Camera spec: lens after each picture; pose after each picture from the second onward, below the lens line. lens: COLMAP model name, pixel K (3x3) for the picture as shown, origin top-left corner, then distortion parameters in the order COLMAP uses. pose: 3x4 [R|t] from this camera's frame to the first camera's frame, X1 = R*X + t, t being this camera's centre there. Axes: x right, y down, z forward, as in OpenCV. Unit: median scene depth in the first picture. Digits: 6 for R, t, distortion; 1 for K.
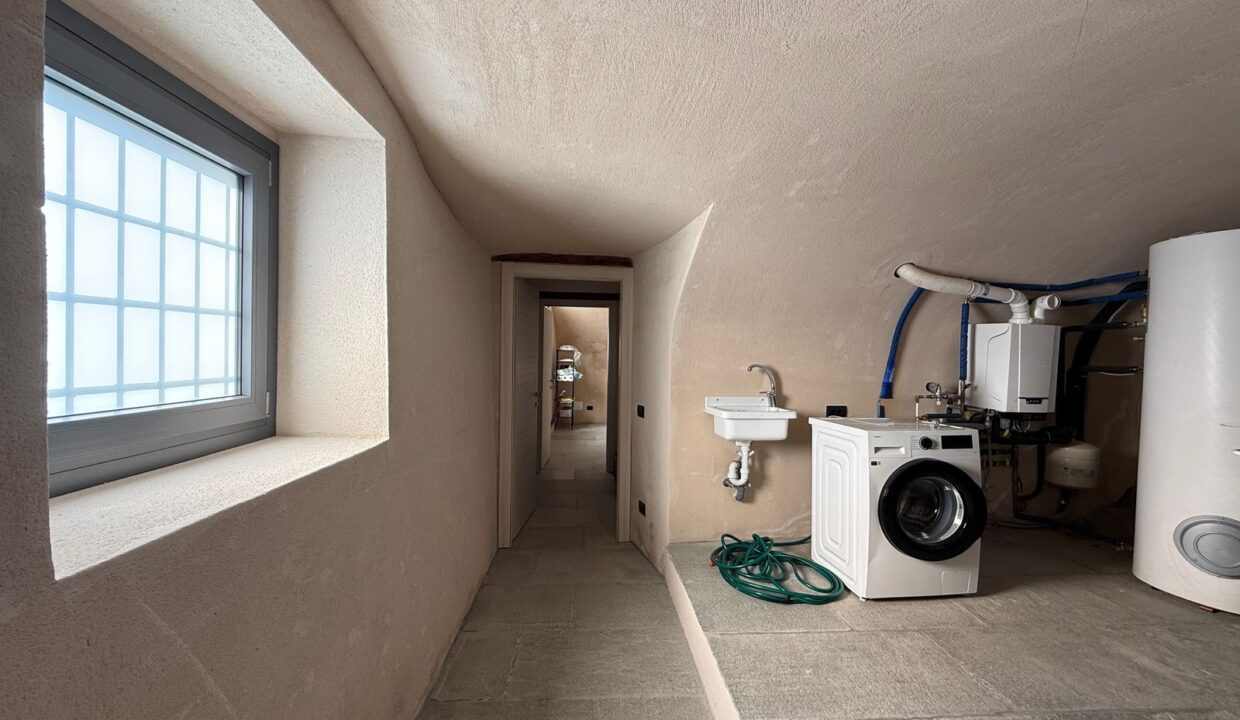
lens RADIAL K [[502.7, 0, 641.4], [0, 502.7, 360.8], [0, 0, 1]] dist [-0.000156, -0.000109]
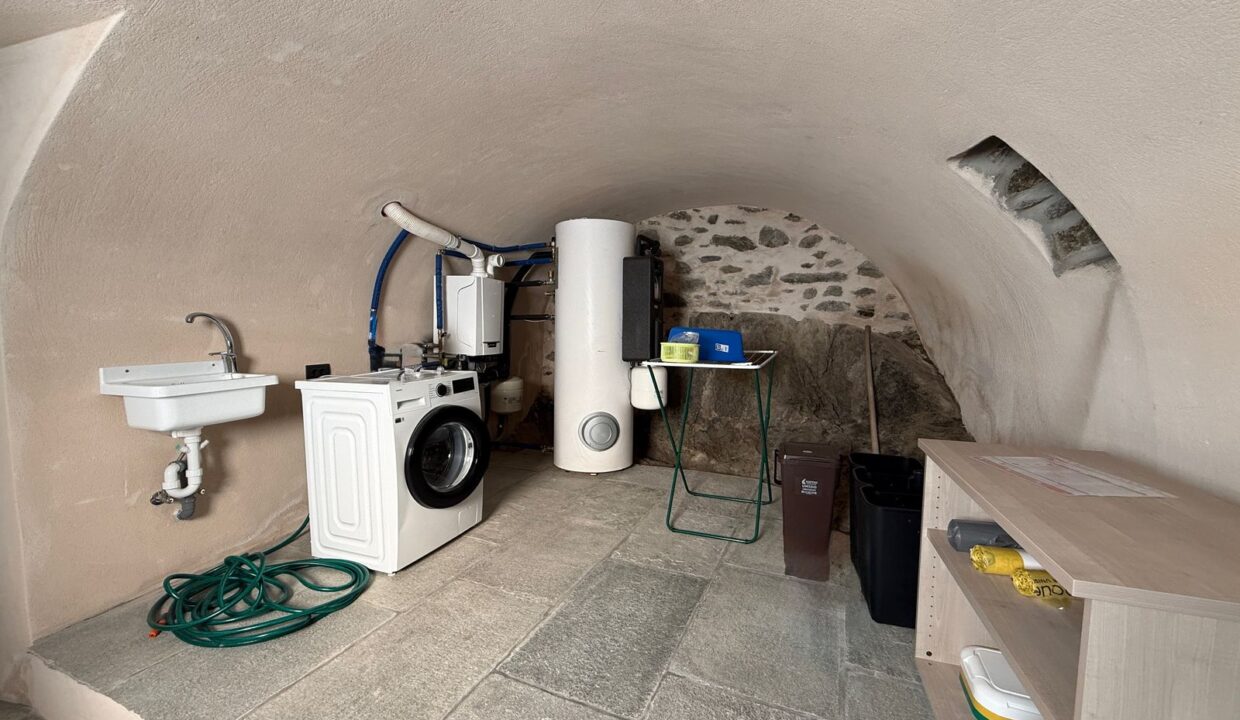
lens RADIAL K [[487.9, 0, 612.4], [0, 487.9, 358.4], [0, 0, 1]] dist [0.000555, 0.000038]
pose [[0.498688, -0.080160, 0.863067, -0.068388], [0.020005, 0.996514, 0.080996, 0.027882], [-0.866551, -0.023126, 0.498553, 0.208760]]
